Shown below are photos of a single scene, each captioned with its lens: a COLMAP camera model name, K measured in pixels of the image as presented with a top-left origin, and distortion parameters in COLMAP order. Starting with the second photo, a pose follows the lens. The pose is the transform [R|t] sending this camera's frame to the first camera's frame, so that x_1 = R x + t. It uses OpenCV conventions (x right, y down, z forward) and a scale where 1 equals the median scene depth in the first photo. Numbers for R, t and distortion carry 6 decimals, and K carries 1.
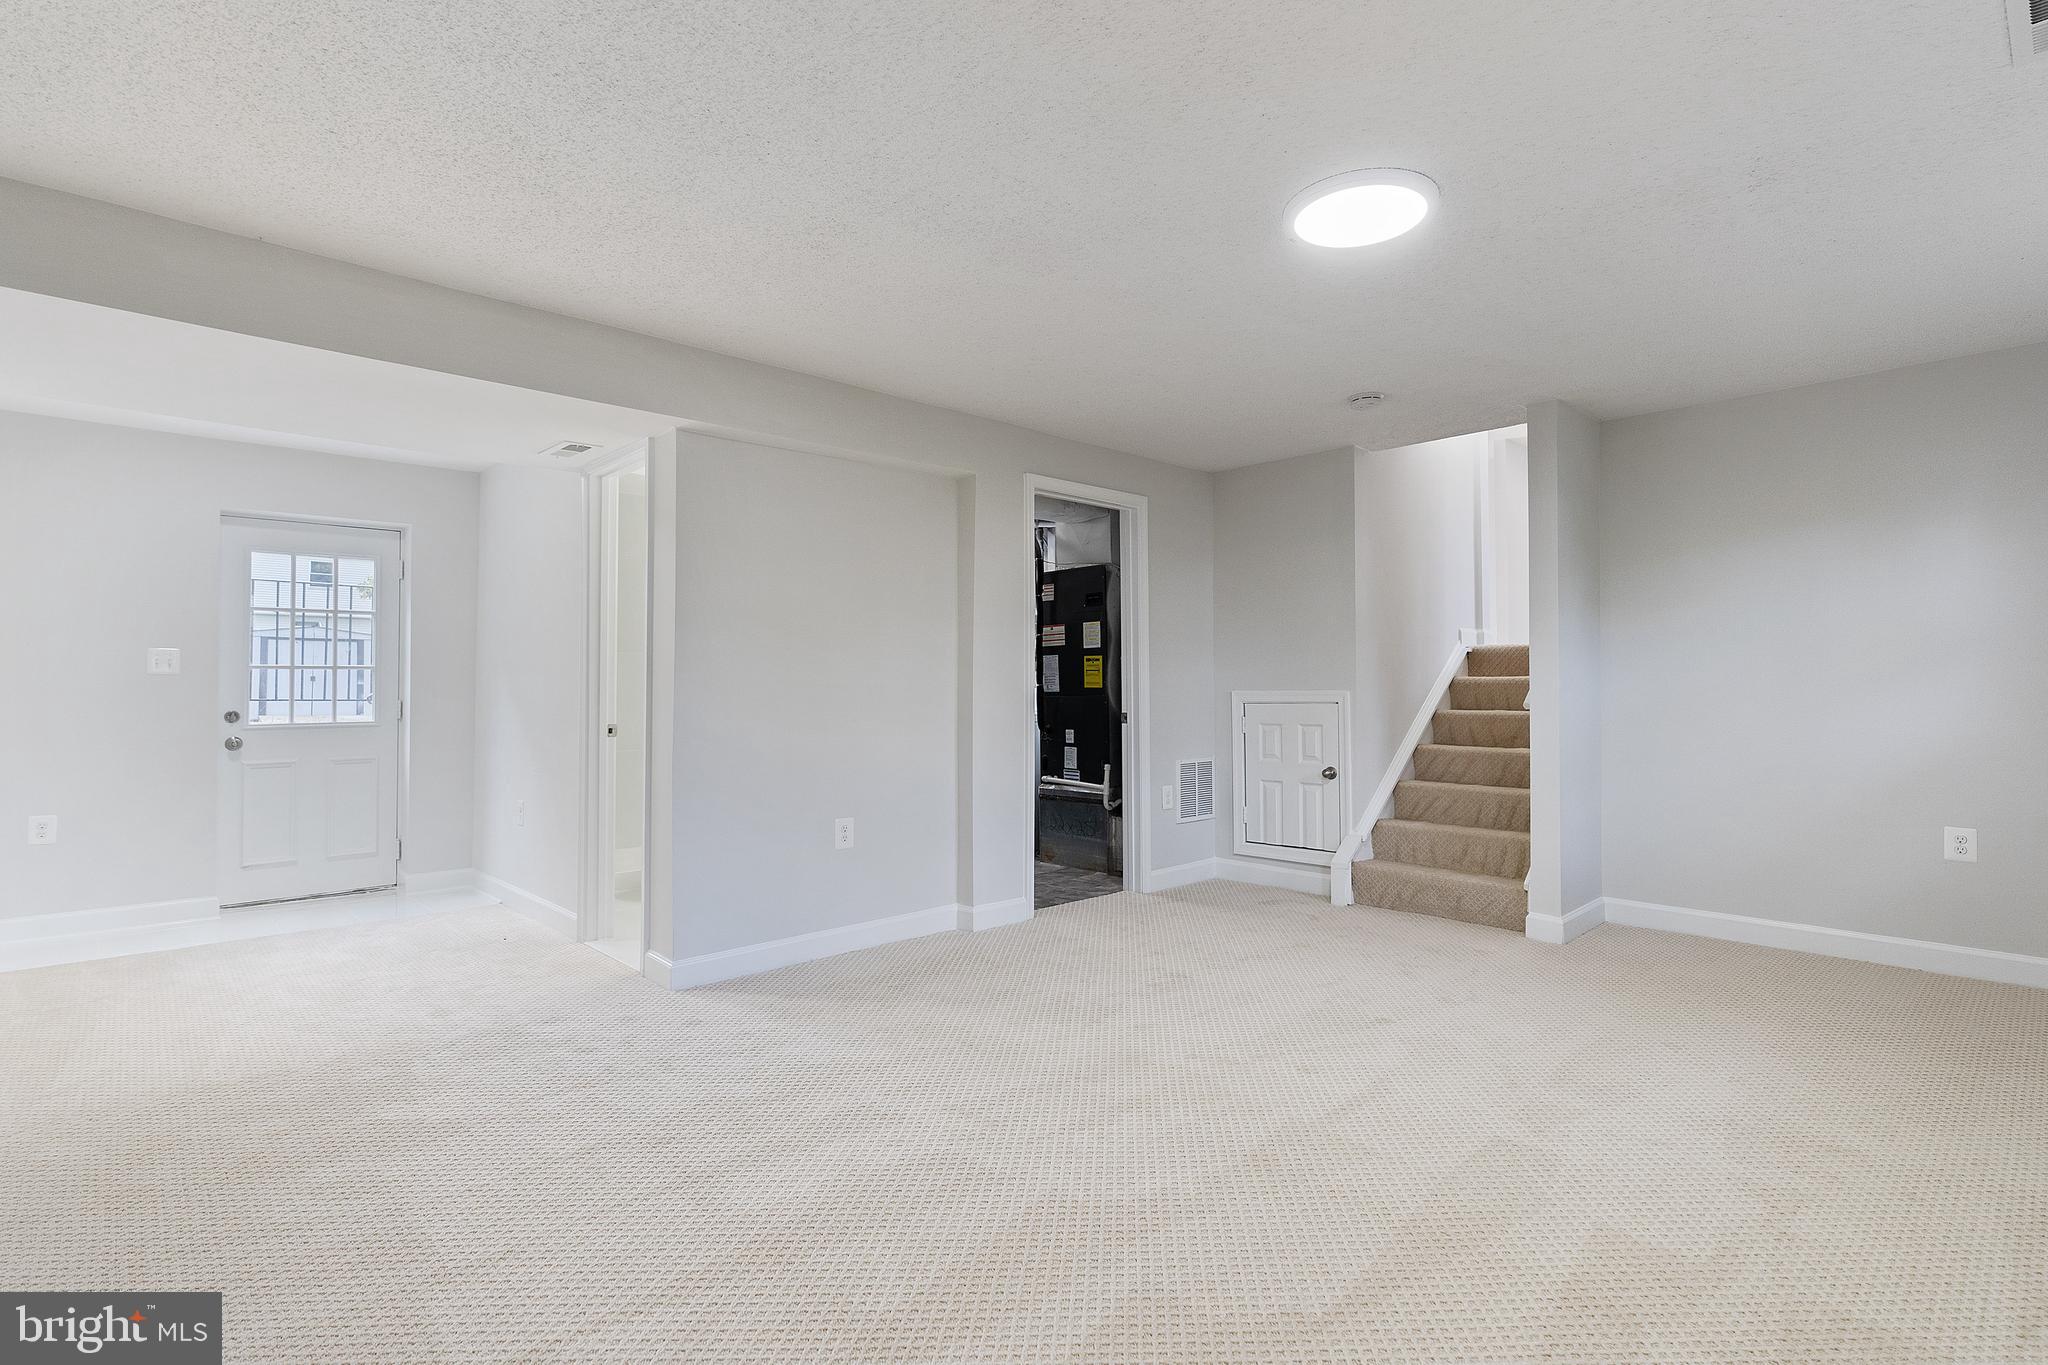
lens RADIAL K [[968.5, 0, 1018.7], [0, 968.5, 677.2], [0, 0, 1]] dist [-0.005934, 0.001675]
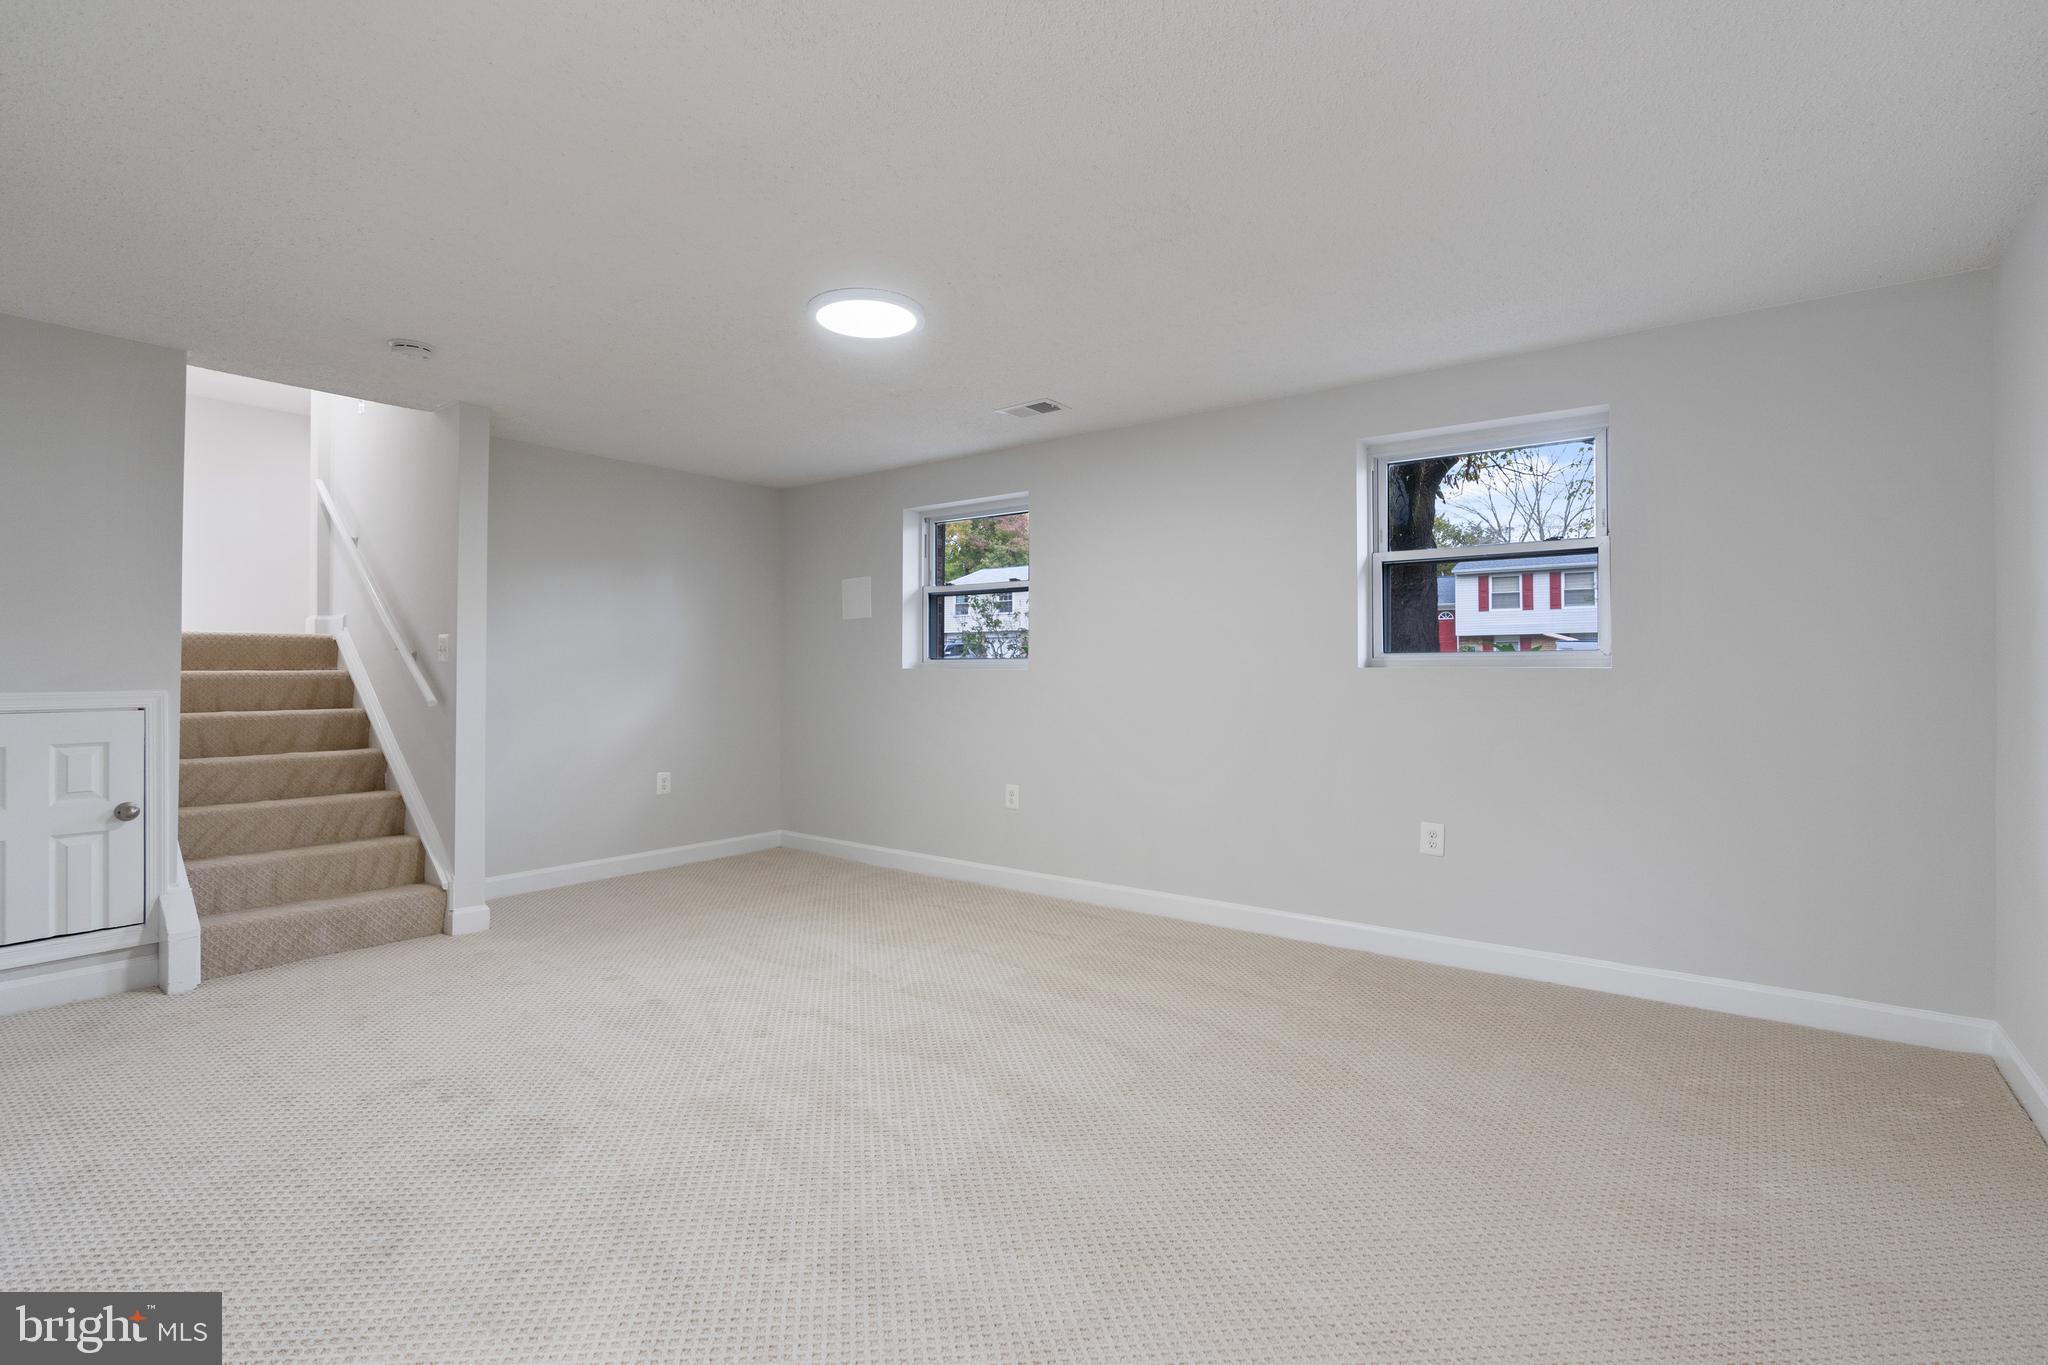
lens RADIAL K [[968.5, 0, 1018.6], [0, 968.5, 677.6], [0, 0, 1]] dist [-0.005934, 0.001675]
pose [[-0.160212, -0.003760, 0.987076, -0.502805], [-0.009364, 0.999954, 0.002289, -0.003887], [-0.987038, -0.008876, -0.160239, 0.534103]]
